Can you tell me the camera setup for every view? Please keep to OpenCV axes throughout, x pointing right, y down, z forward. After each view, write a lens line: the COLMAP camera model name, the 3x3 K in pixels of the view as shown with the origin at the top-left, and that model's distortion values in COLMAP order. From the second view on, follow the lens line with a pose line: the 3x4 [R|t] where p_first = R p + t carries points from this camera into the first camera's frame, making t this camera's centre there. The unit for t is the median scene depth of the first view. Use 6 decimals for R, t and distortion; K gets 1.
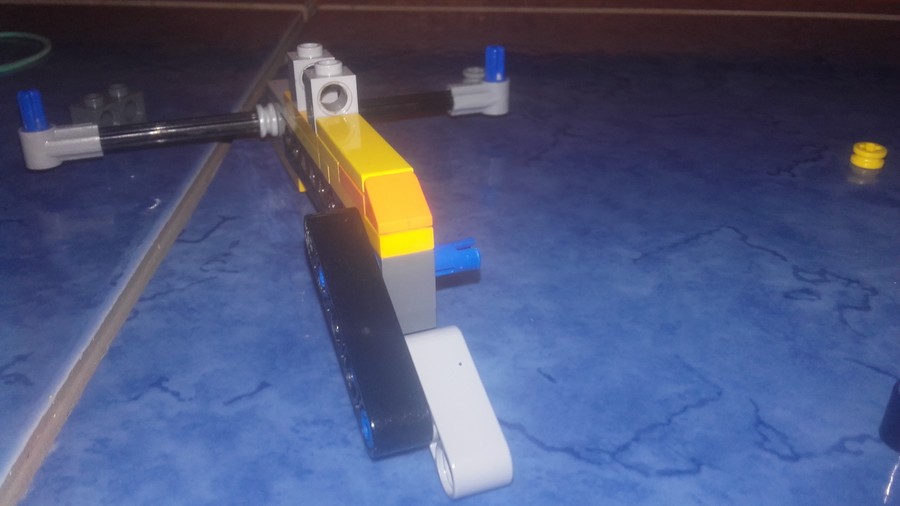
lens RADIAL K [[846.1, 0, 451.4], [0, 846.1, 272.5], [0, 0, 1]] dist [0.103089, -0.269246]
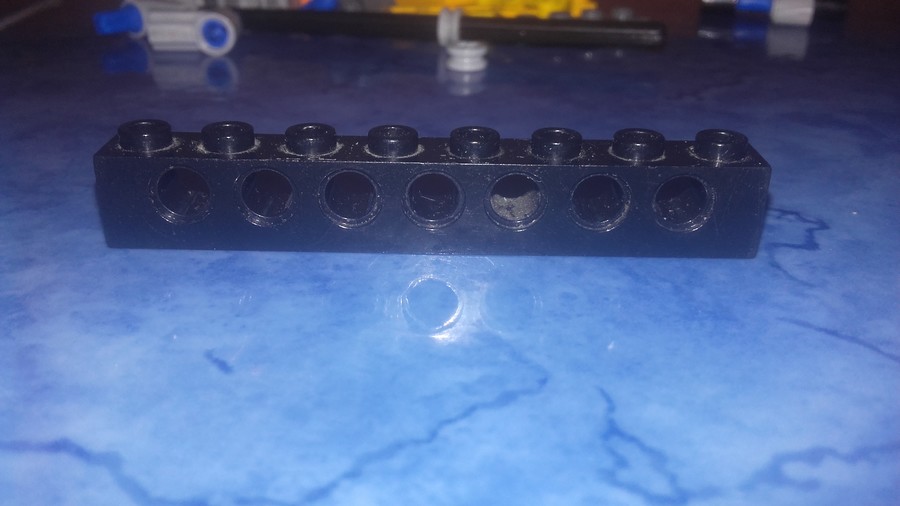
lens RADIAL K [[878.1, 0, 453.0], [0, 878.1, 253.2], [0, 0, 1]] dist [0.095155, -0.258135]
pose [[0.997720, -0.021555, 0.063959, 0.229437], [0.027428, 0.995343, -0.092416, 0.113513], [-0.061669, 0.093959, 0.993664, 0.469459]]
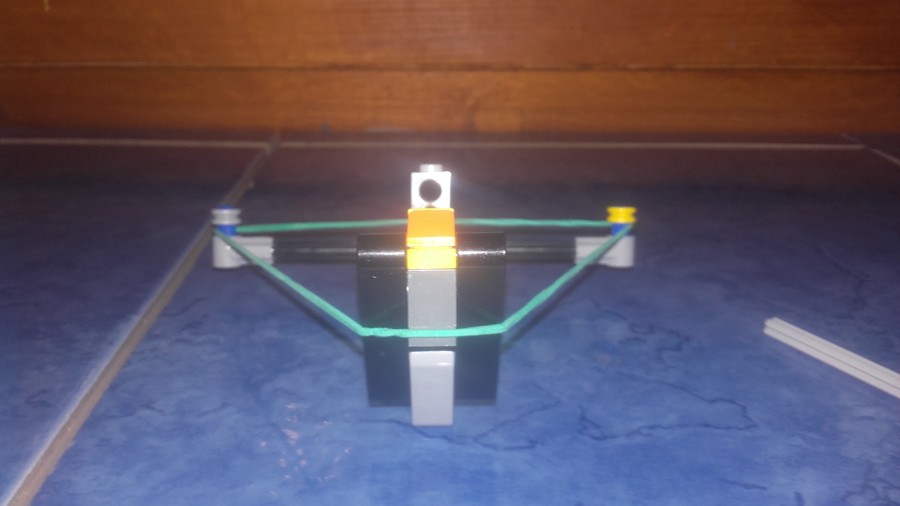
lens RADIAL K [[869.3, 0, 446.1], [0, 869.3, 254.1], [0, 0, 1]] dist [0.100067, -0.253632]
pose [[0.999442, -0.014833, 0.029929, 0.094765], [0.020006, 0.983332, -0.180717, 0.159158], [-0.026749, 0.181215, 0.983080, -0.434661]]
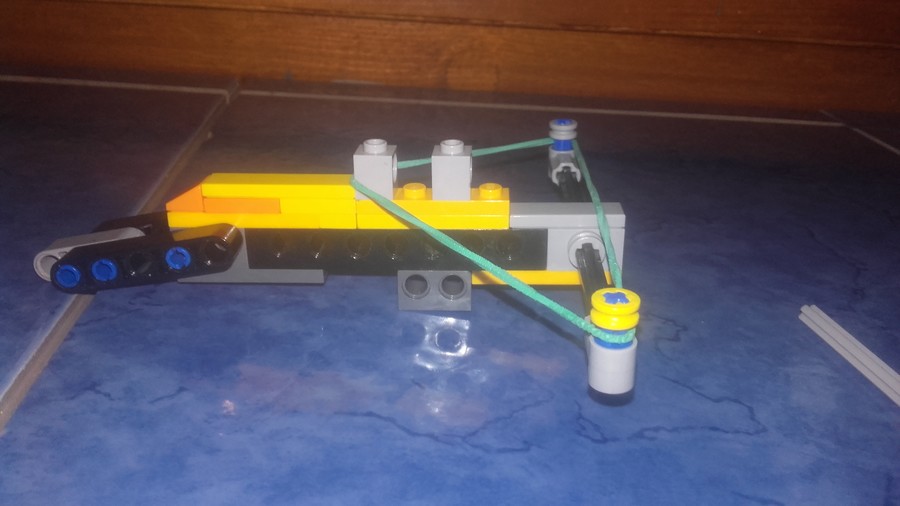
lens RADIAL K [[862.1, 0, 451.4], [0, 862.1, 254.4], [0, 0, 1]] dist [0.097625, -0.239657]
pose [[0.995400, 0.022287, 0.093181, 0.040954], [-0.010246, 0.991754, -0.127748, 0.098261], [-0.095260, 0.126205, 0.987420, -0.282569]]
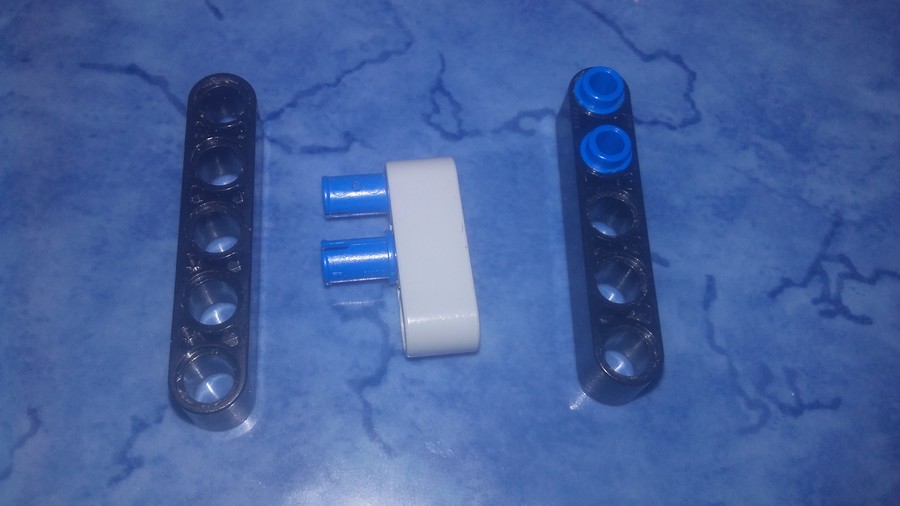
lens RADIAL K [[846.1, 0, 451.4], [0, 846.1, 272.5], [0, 0, 1]] dist [0.103089, -0.269246]
pose [[0.997554, 0.031702, 0.062292, 0.314301], [-0.062130, 0.810442, 0.582515, -0.181832], [-0.032017, -0.584960, 0.810430, 0.156182]]
